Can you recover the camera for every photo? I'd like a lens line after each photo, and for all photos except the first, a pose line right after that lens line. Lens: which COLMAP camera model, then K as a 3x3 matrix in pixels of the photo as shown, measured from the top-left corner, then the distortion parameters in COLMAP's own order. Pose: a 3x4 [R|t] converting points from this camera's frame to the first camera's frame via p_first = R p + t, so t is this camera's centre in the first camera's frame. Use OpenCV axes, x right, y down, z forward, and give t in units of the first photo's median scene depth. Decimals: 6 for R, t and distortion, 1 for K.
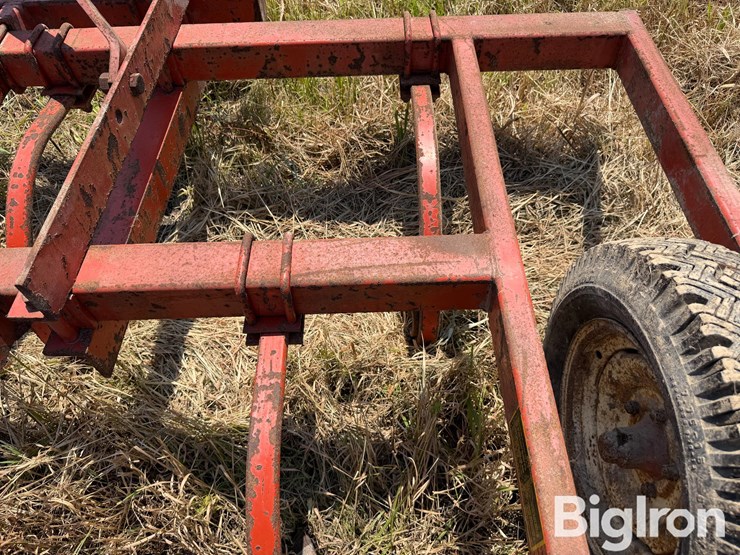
lens RADIAL K [[545.9, 0, 381.5], [0, 545.9, 276.9], [0, 0, 1]] dist [0.026123, -0.042768]
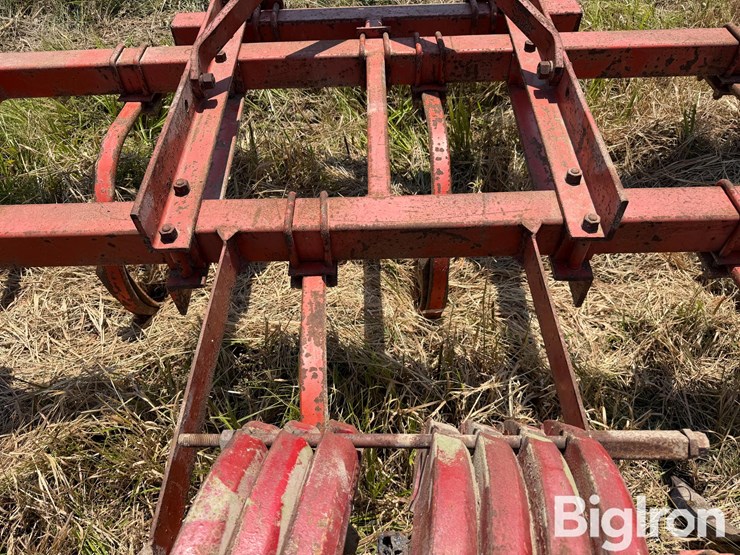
lens RADIAL K [[543.5, 0, 369.0], [0, 543.5, 270.0], [0, 0, 1]] dist [0.115223, -0.140603]
pose [[0.999846, 0.006992, -0.016127, -0.720451], [-0.008591, 0.994820, -0.101289, 0.177474], [0.015335, 0.101412, 0.994726, -0.149957]]
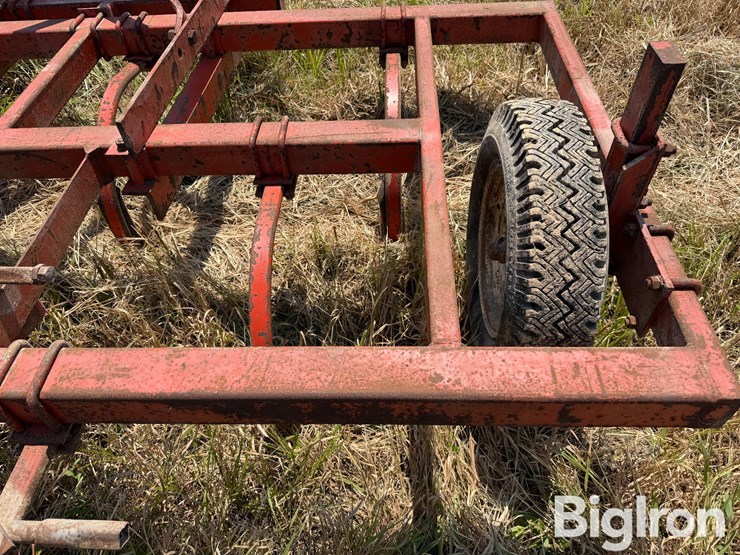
lens RADIAL K [[544.6, 0, 374.2], [0, 544.6, 275.5], [0, 0, 1]] dist [0.025296, -0.037705]
pose [[0.998053, 0.019775, -0.059156, 0.120454], [-0.026271, 0.993459, -0.111130, 0.367479], [0.056571, 0.112468, 0.992044, -0.305364]]
